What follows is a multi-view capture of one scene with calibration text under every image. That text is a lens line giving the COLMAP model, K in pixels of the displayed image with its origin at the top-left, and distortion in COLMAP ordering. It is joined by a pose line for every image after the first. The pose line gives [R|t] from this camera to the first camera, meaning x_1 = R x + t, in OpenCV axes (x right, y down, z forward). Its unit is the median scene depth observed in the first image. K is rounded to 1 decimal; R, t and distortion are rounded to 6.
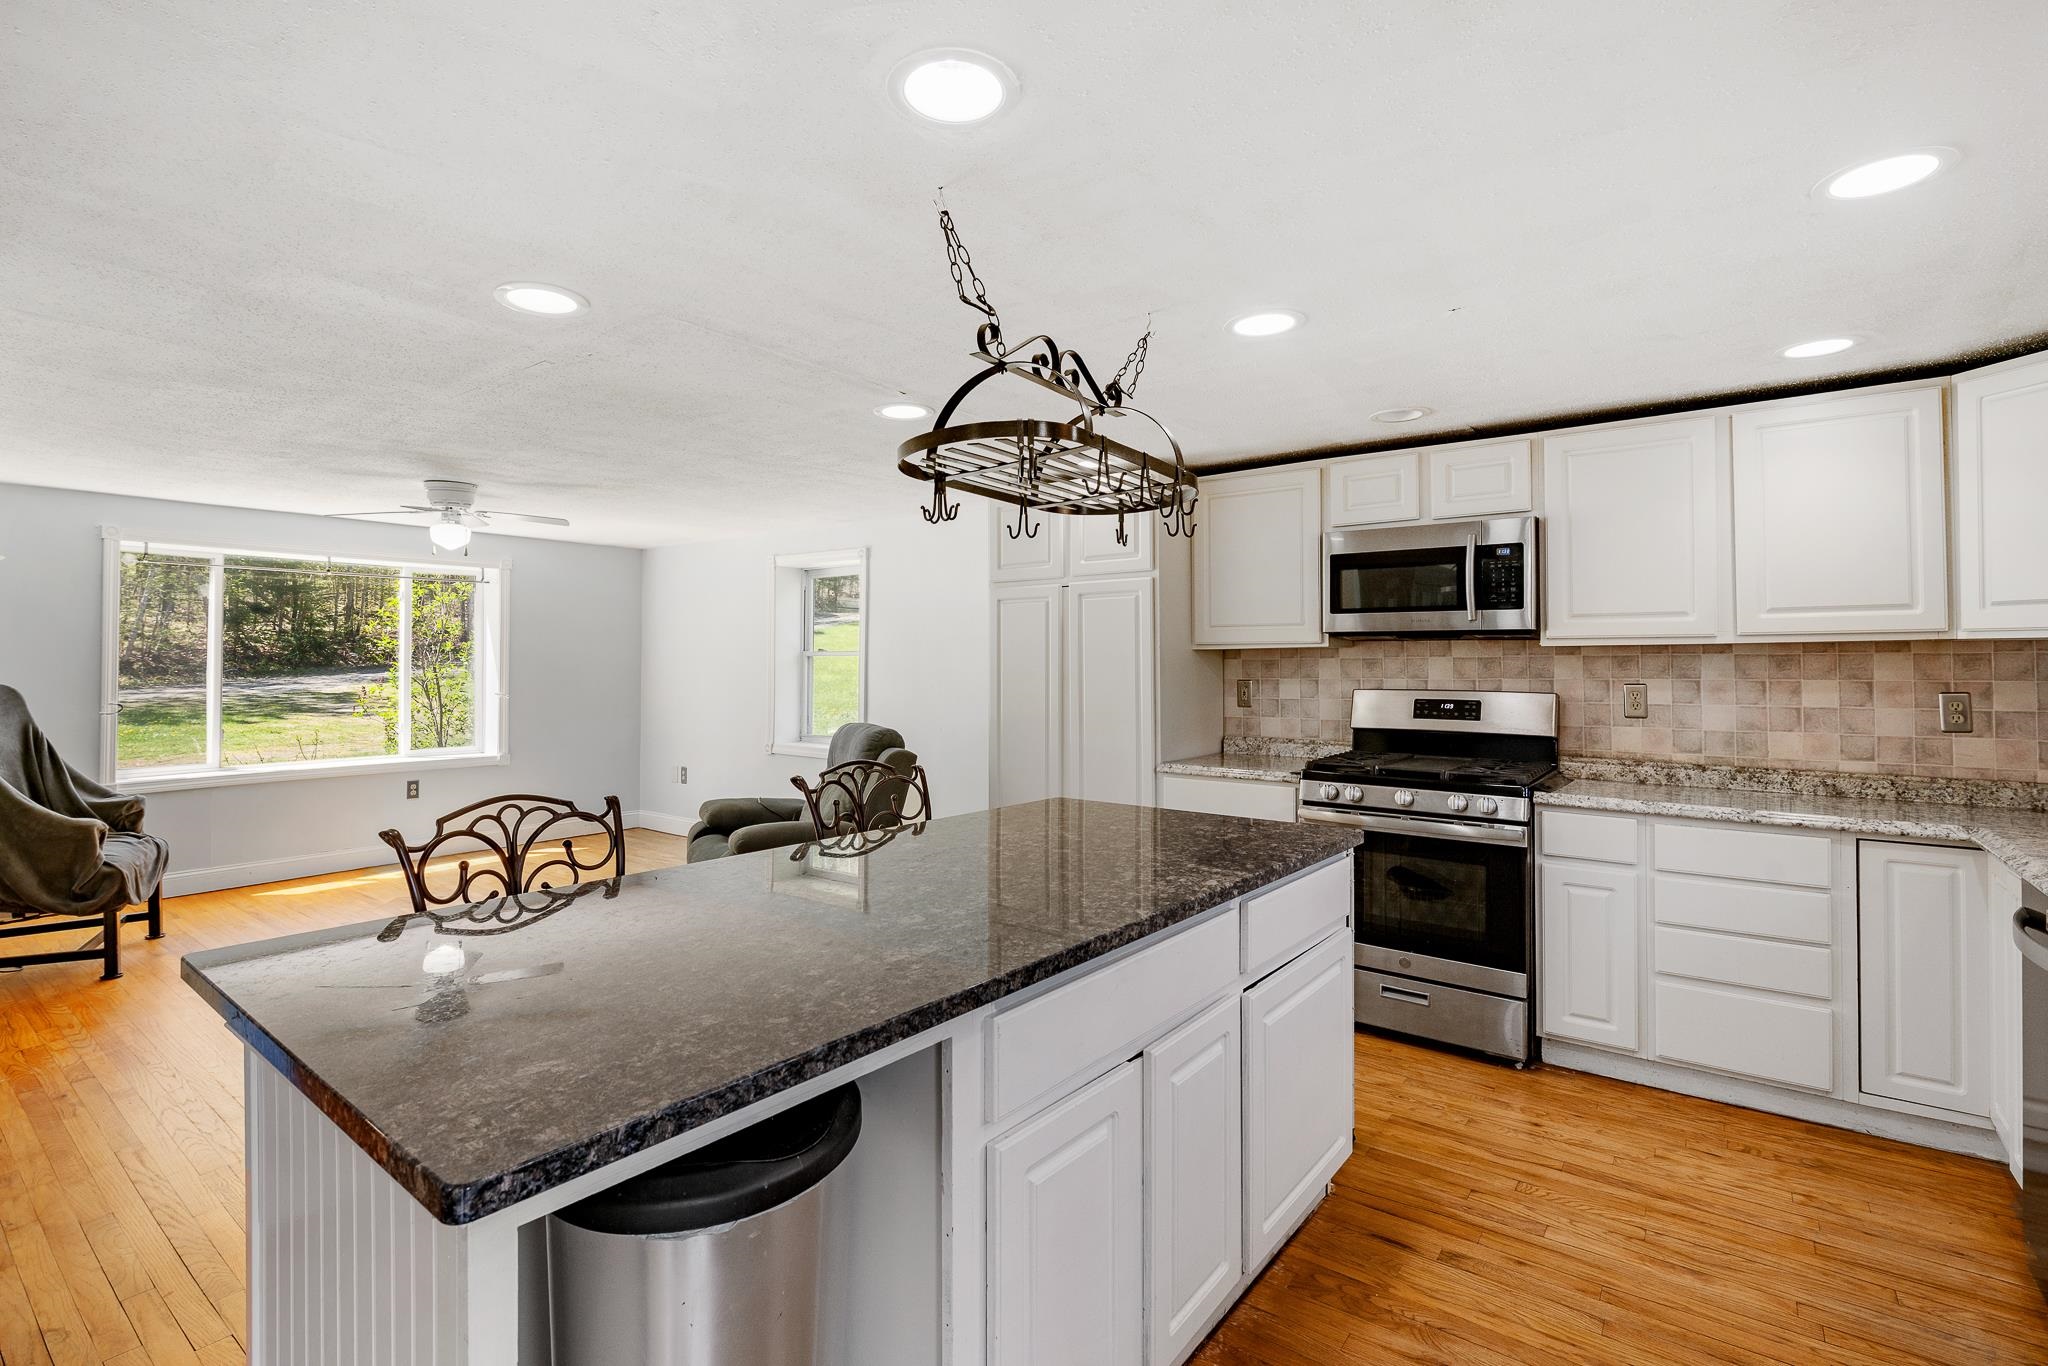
lens RADIAL K [[950.8, 0, 1020.3], [0, 950.8, 645.9], [0, 0, 1]] dist [-0.007827, 0.000099]
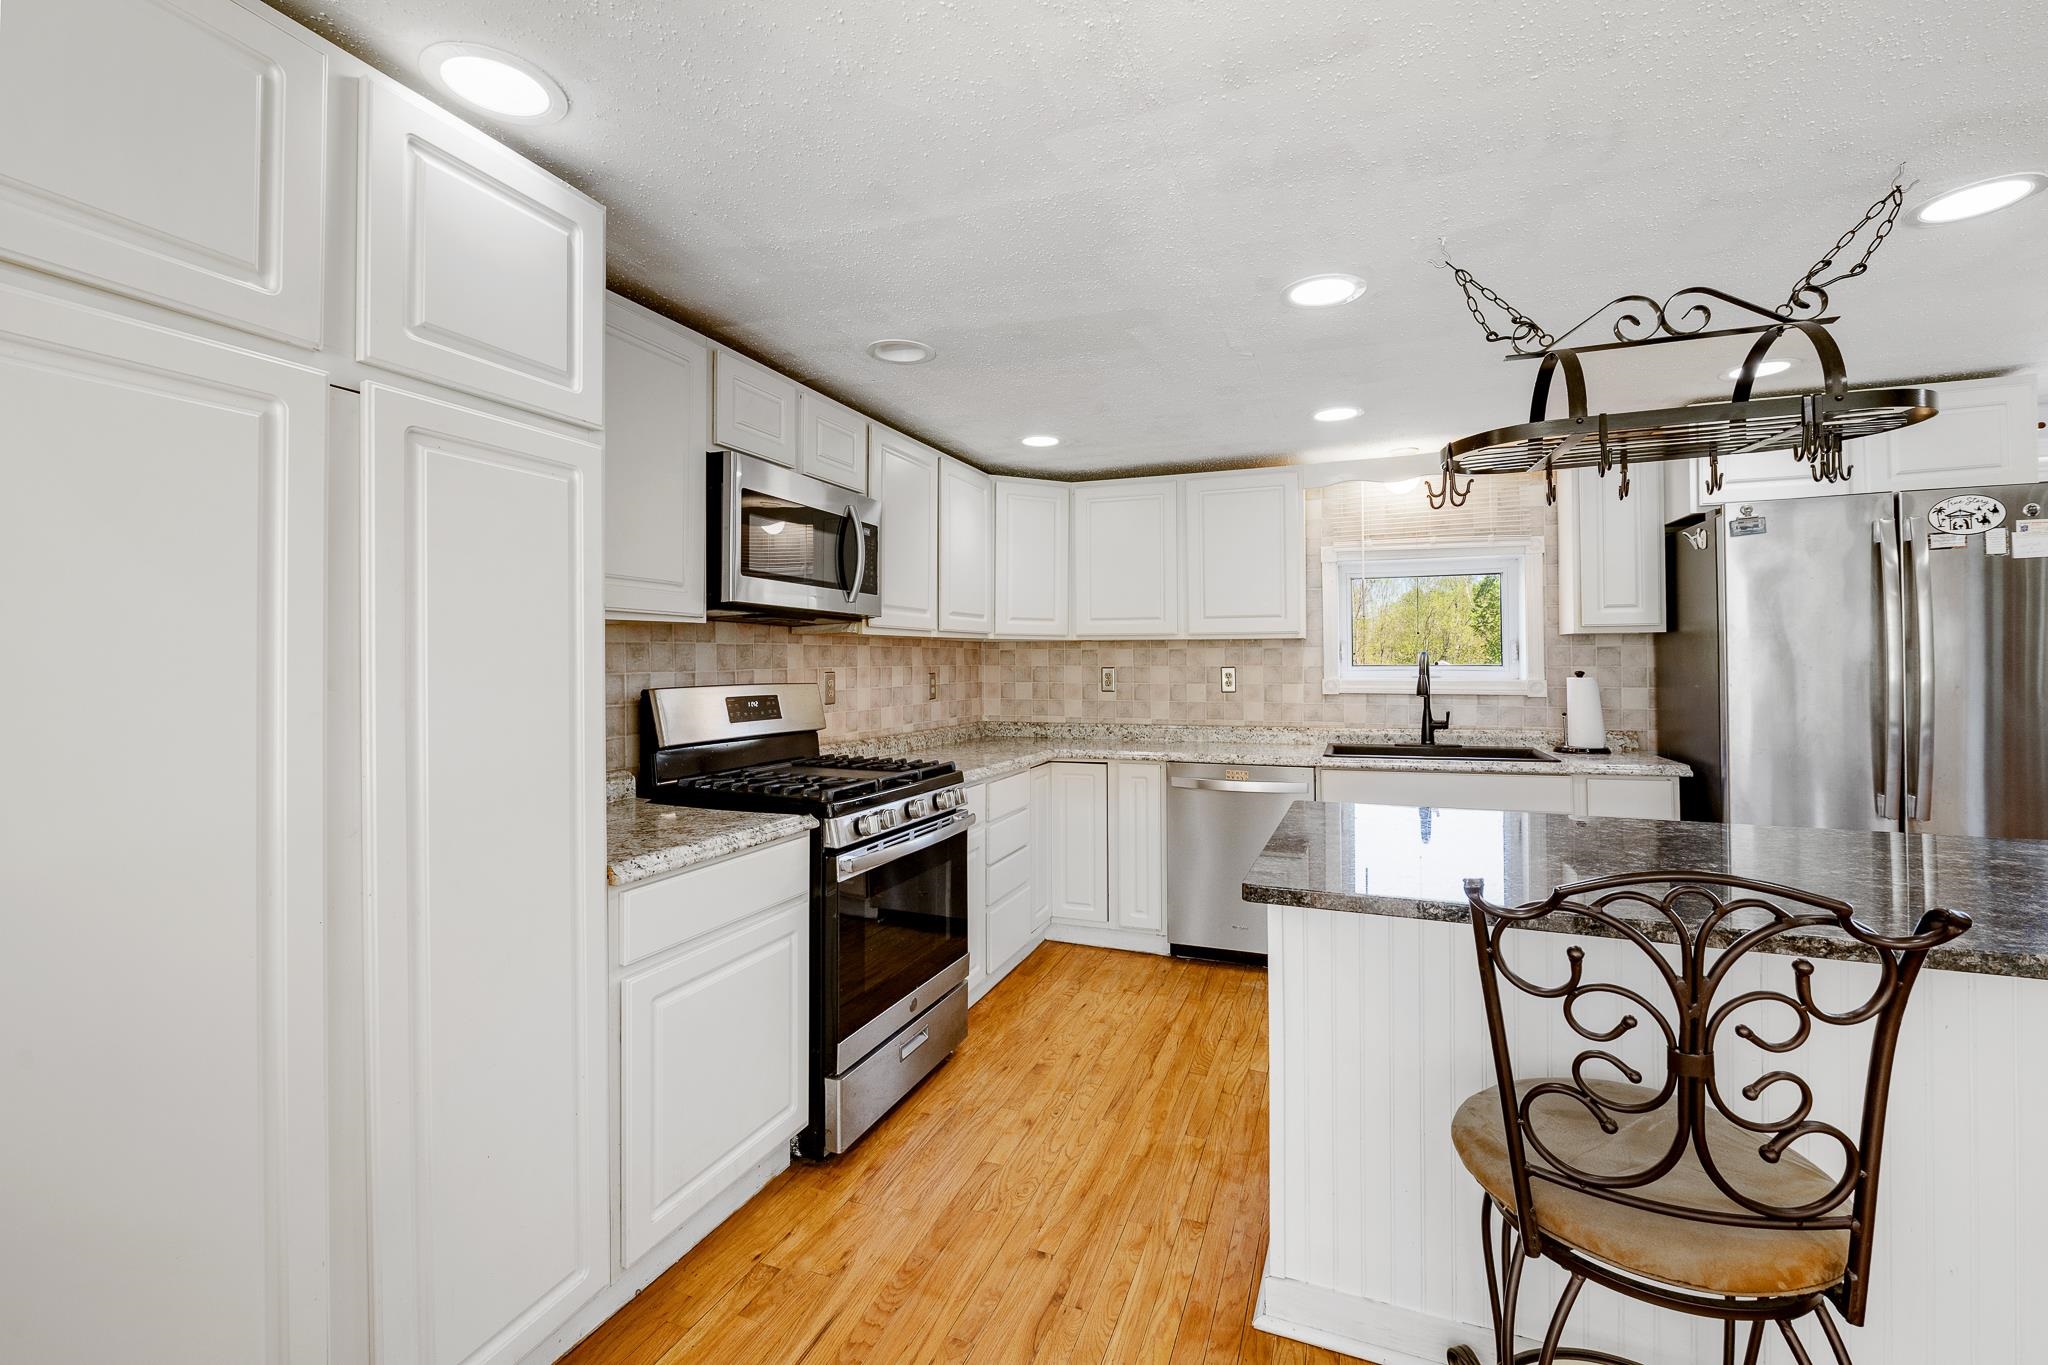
lens RADIAL K [[857.5, 0, 1026.6], [0, 857.5, 651.3], [0, 0, 1]] dist [-0.009208, -0.000028]
pose [[-0.271790, 0.011538, 0.962287, -0.380869], [-0.014880, 0.999758, -0.016190, 0.032673], [-0.962242, -0.018719, -0.271553, 1.182269]]
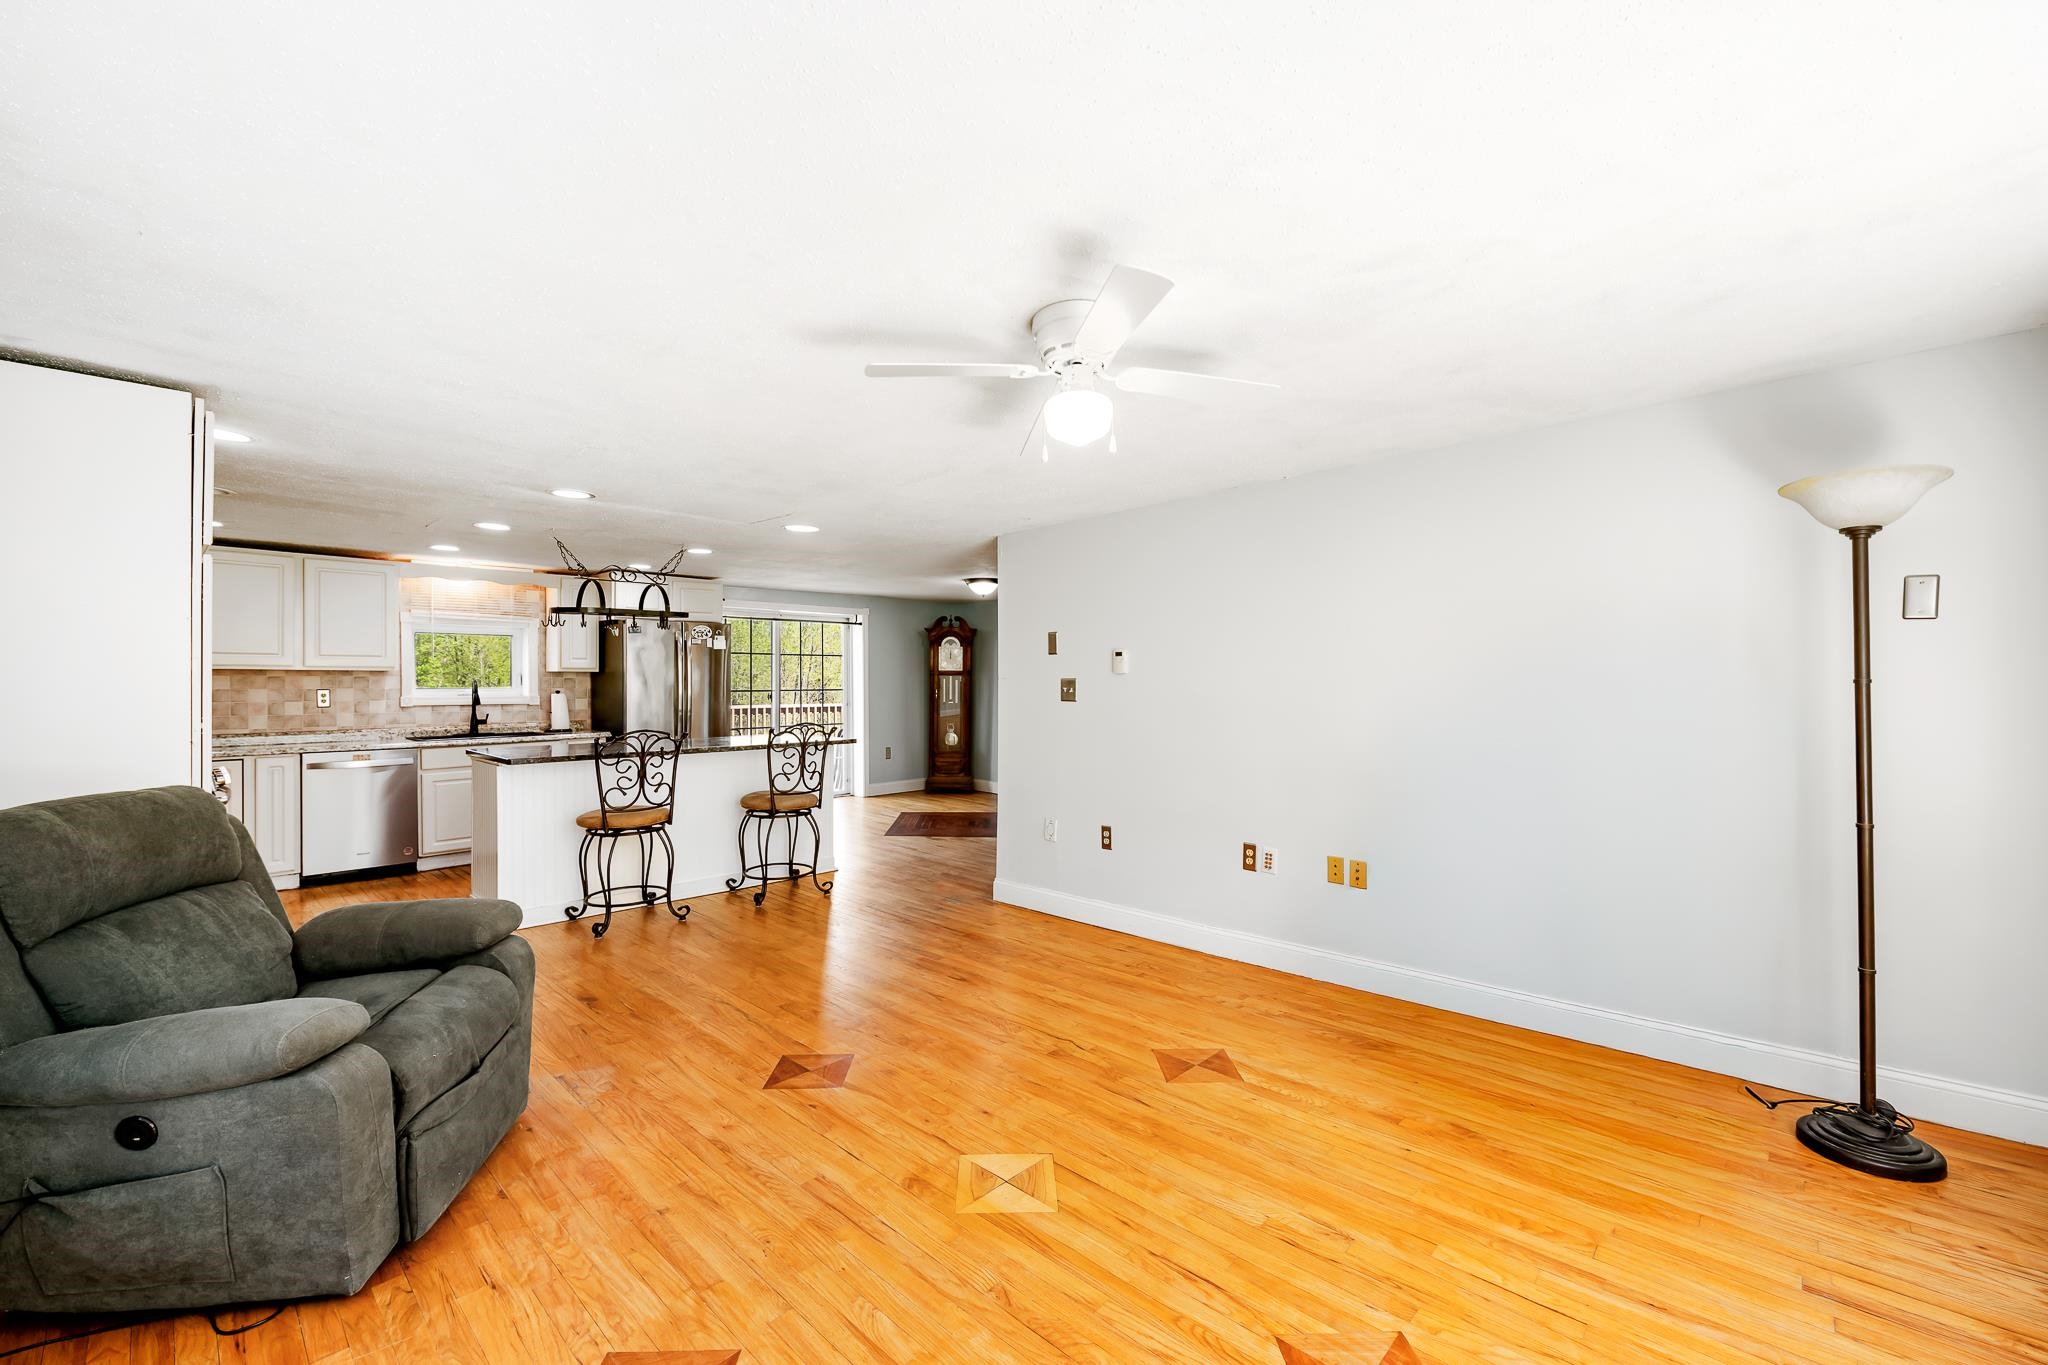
lens RADIAL K [[830.5, 0, 1020.5], [0, 830.5, 674.4], [0, 0, 1]] dist [-0.007657, -0.000726]
pose [[-0.993184, 0.003972, 0.116493, -0.939684], [0.000363, 0.999520, -0.030986, 0.055428], [-0.116560, -0.030733, -0.992708, 2.176109]]
